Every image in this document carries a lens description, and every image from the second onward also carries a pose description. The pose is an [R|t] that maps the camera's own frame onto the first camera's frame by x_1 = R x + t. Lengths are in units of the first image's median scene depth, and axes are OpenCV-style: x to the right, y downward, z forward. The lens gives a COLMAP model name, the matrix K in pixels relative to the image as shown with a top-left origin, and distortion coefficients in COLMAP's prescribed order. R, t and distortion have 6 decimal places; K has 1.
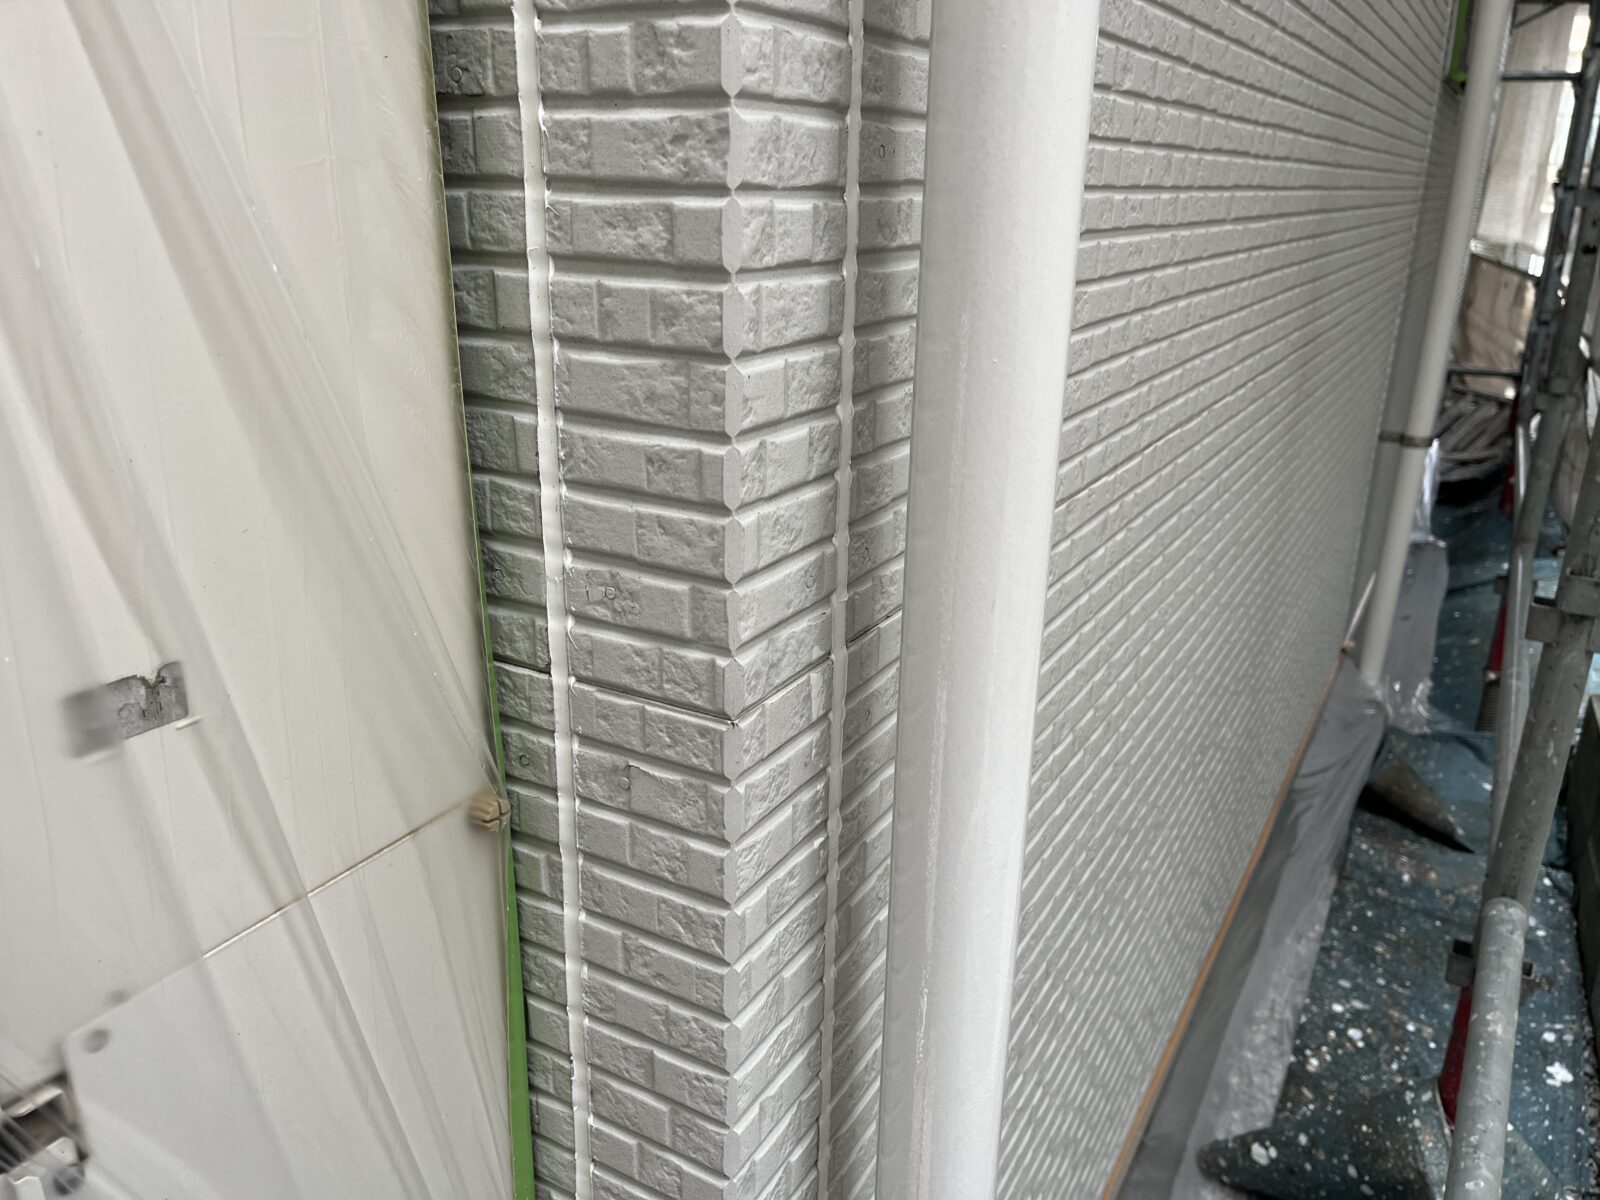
lens RADIAL K [[1212.9, 0, 804.0], [0, 1212.9, 598.3], [0, 0, 1]] dist [0.056580, -0.090115]
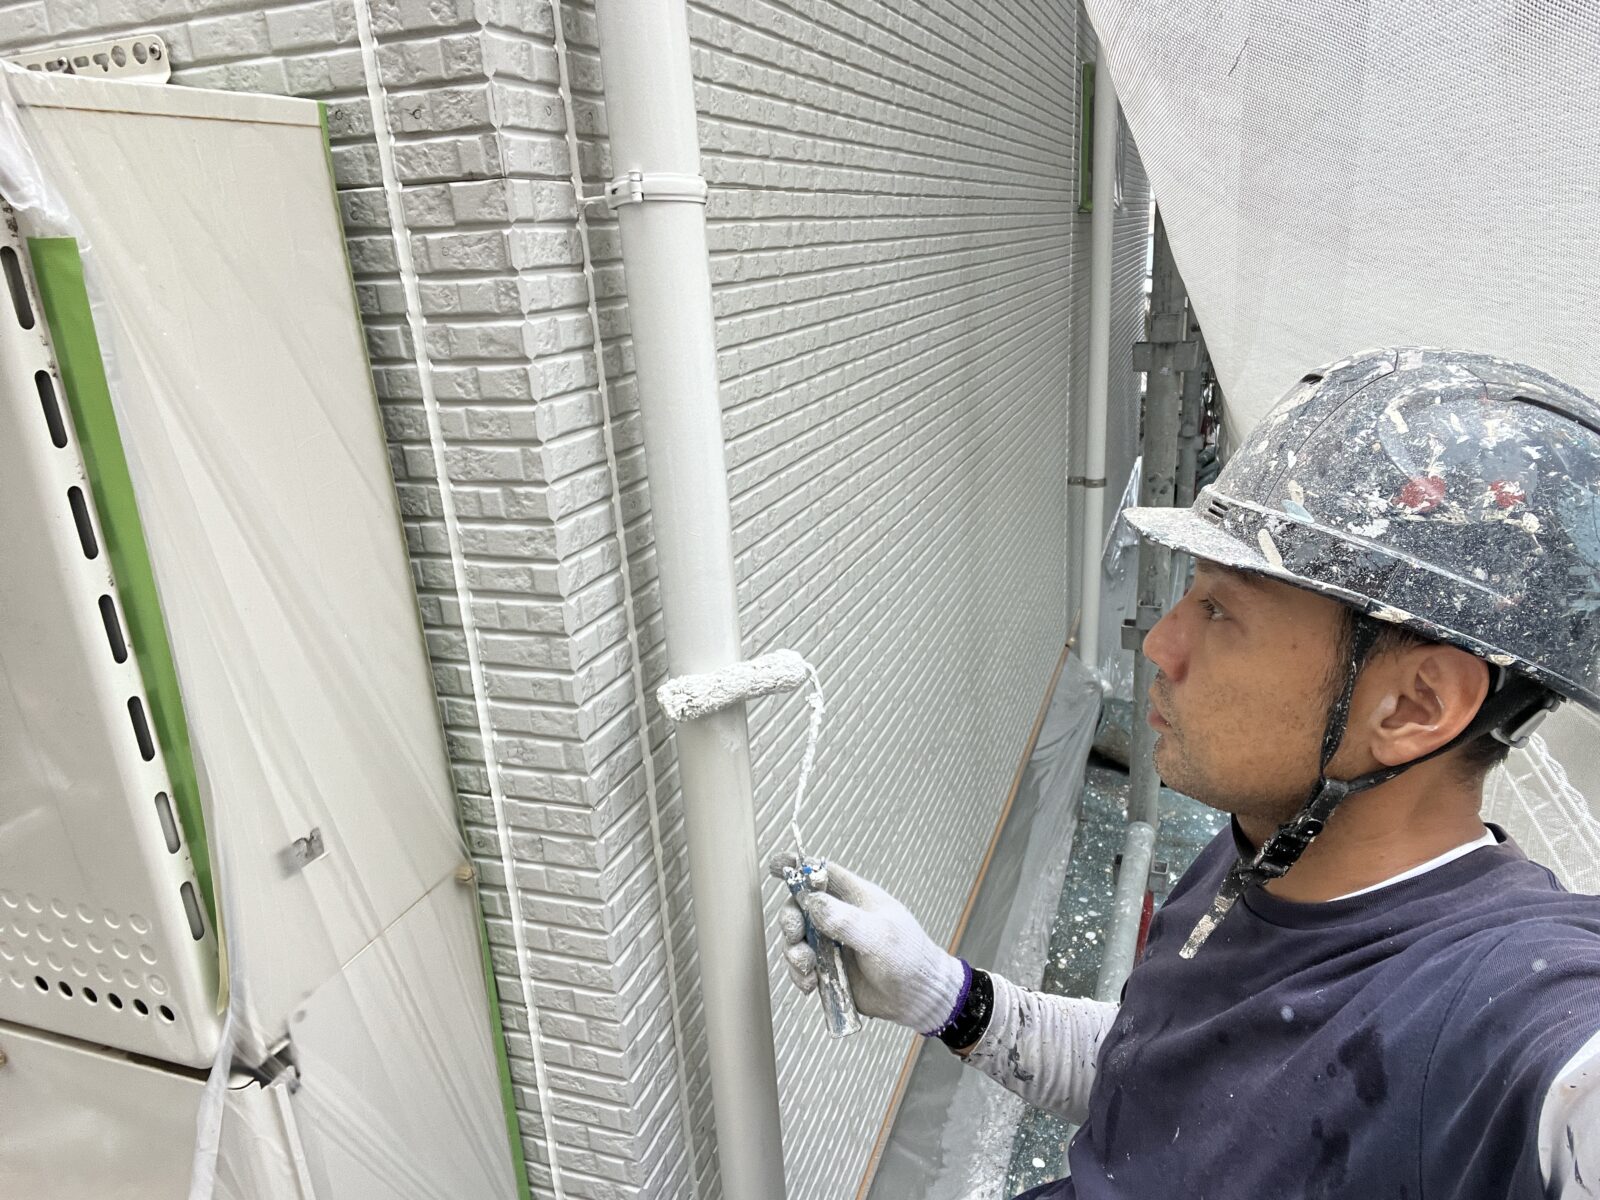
lens RADIAL K [[1100.9, 0, 816.5], [0, 1100.9, 615.3], [0, 0, 1]] dist [0.066687, -0.073171]
pose [[0.980200, -0.128979, 0.150240, 0.063539], [0.130605, 0.991434, -0.000968, -0.152749], [-0.148828, 0.020571, 0.988649, -0.795228]]
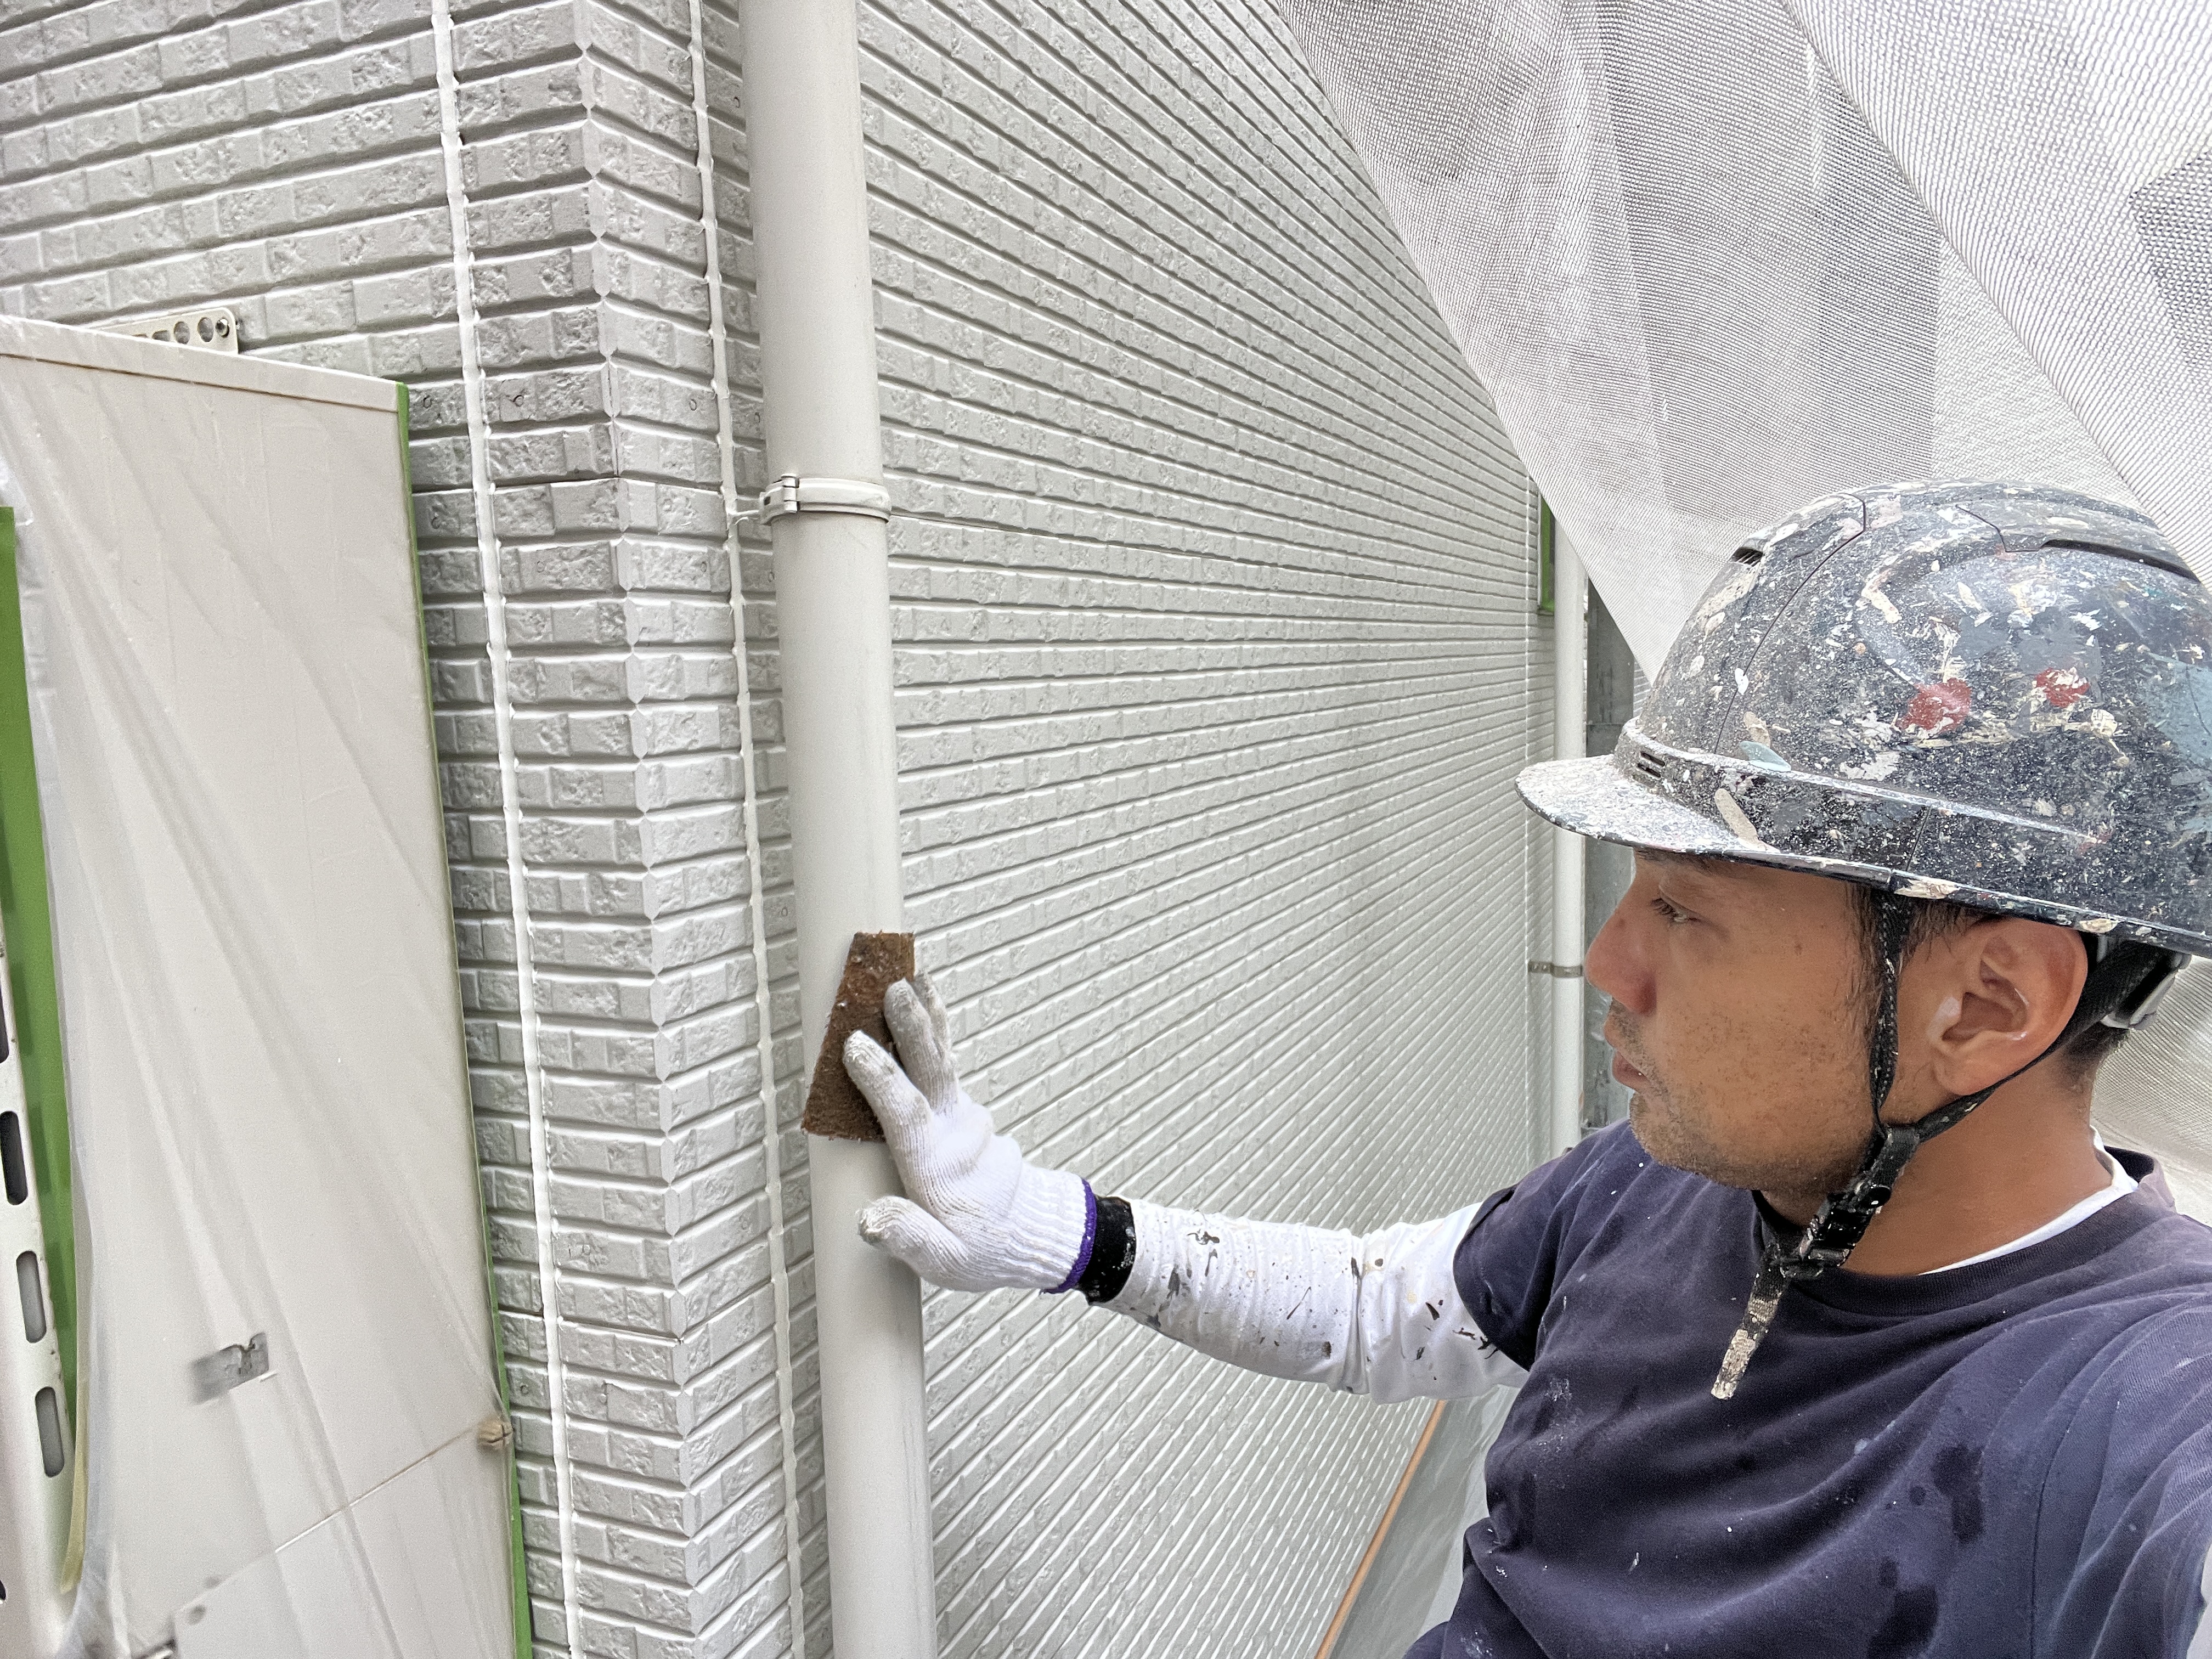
lens RADIAL K [[1521.9, 0, 1131.7], [0, 1521.9, 851.7], [0, 0, 1]] dist [0.066687, -0.073171]
pose [[0.991858, -0.062919, 0.110722, 0.277830], [0.084685, 0.975208, -0.204446, -0.034314], [-0.095113, 0.212158, 0.972596, -0.807787]]
